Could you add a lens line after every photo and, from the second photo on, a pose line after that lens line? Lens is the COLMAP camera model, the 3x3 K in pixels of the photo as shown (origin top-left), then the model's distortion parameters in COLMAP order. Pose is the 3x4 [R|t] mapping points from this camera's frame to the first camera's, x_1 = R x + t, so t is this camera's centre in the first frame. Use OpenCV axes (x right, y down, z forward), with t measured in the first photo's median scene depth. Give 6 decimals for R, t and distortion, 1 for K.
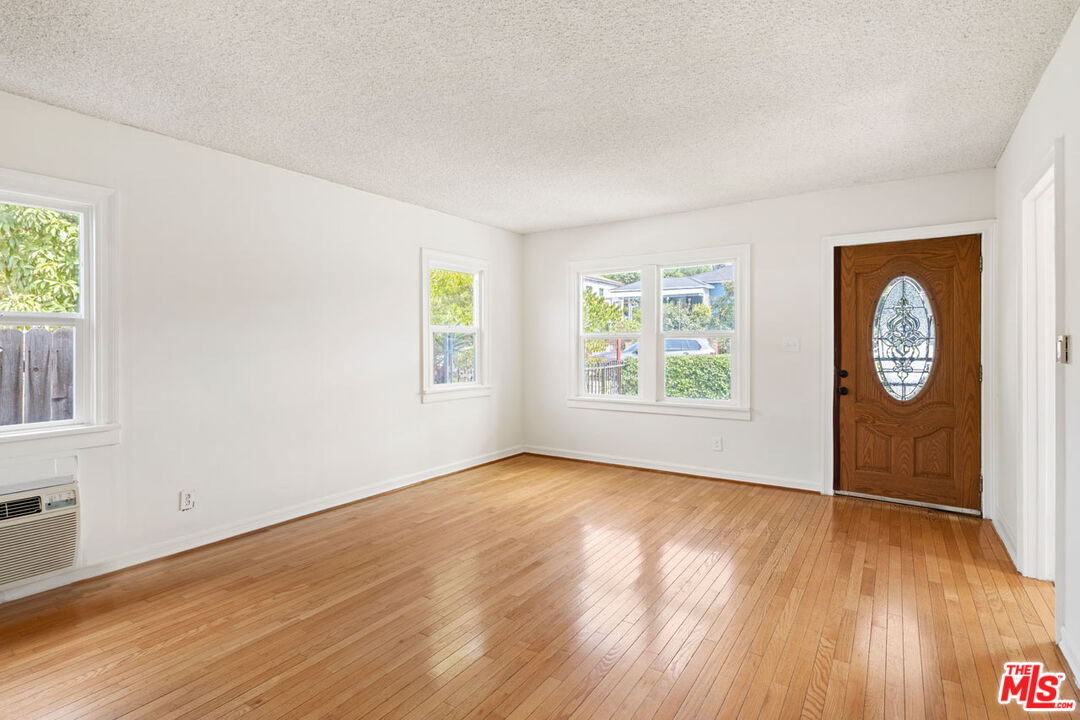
lens RADIAL K [[538.1, 0, 541.8], [0, 538.1, 339.6], [0, 0, 1]] dist [0.000106, -0.000183]
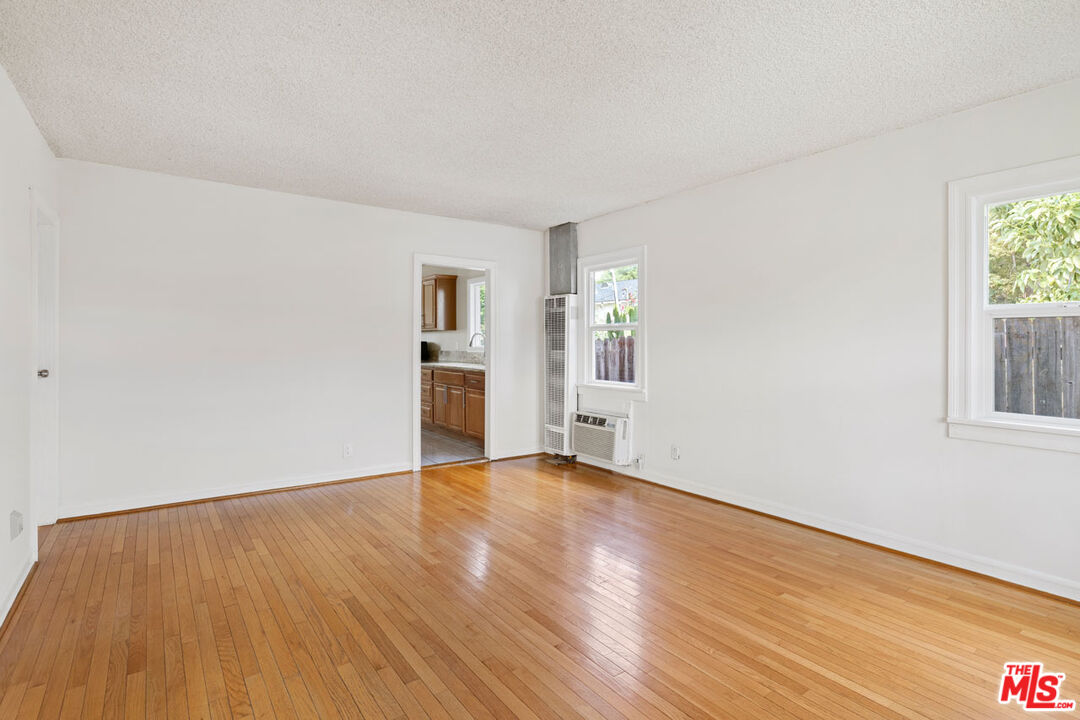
lens RADIAL K [[538.1, 0, 541.8], [0, 538.1, 339.6], [0, 0, 1]] dist [0.000106, -0.000183]
pose [[-0.349637, 0.005264, -0.936870, 0.576143], [0.012011, 0.999927, 0.001136, -0.000026], [0.936808, -0.010856, -0.349675, 0.871638]]
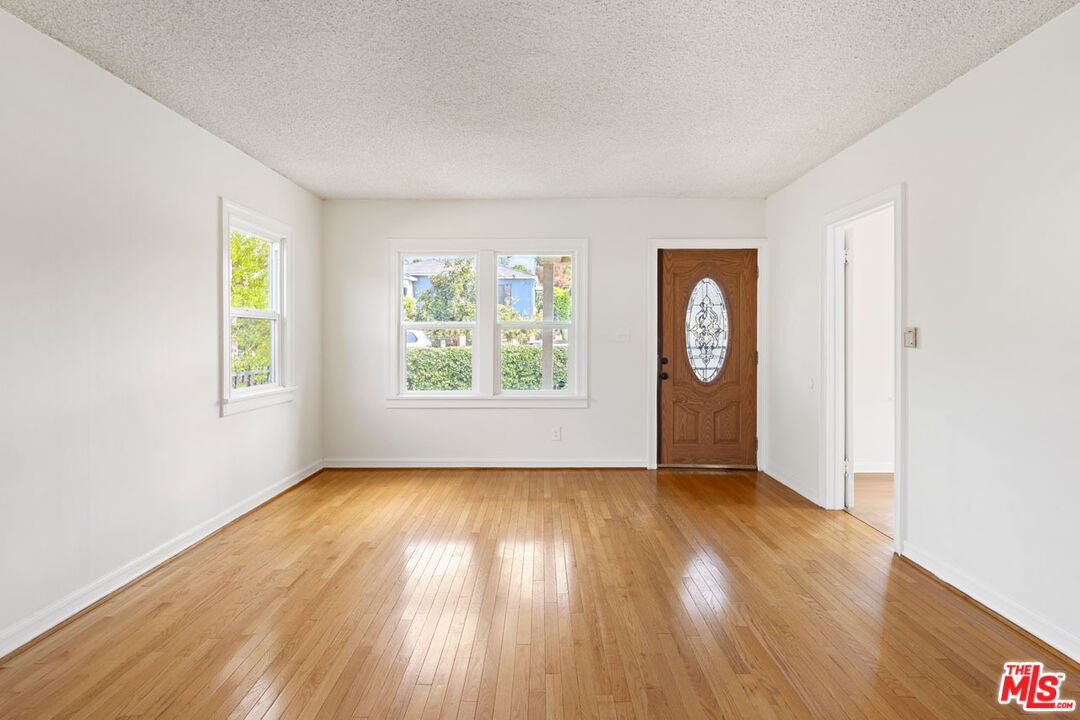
lens RADIAL K [[542.3, 0, 542.8], [0, 542.3, 332.6], [0, 0, 1]] dist [0.000155, -0.000137]
pose [[0.831389, 0.005425, 0.555665, -0.292030], [-0.005884, 0.999982, -0.000959, 0.006109], [-0.555660, -0.002472, 0.831406, 0.188165]]
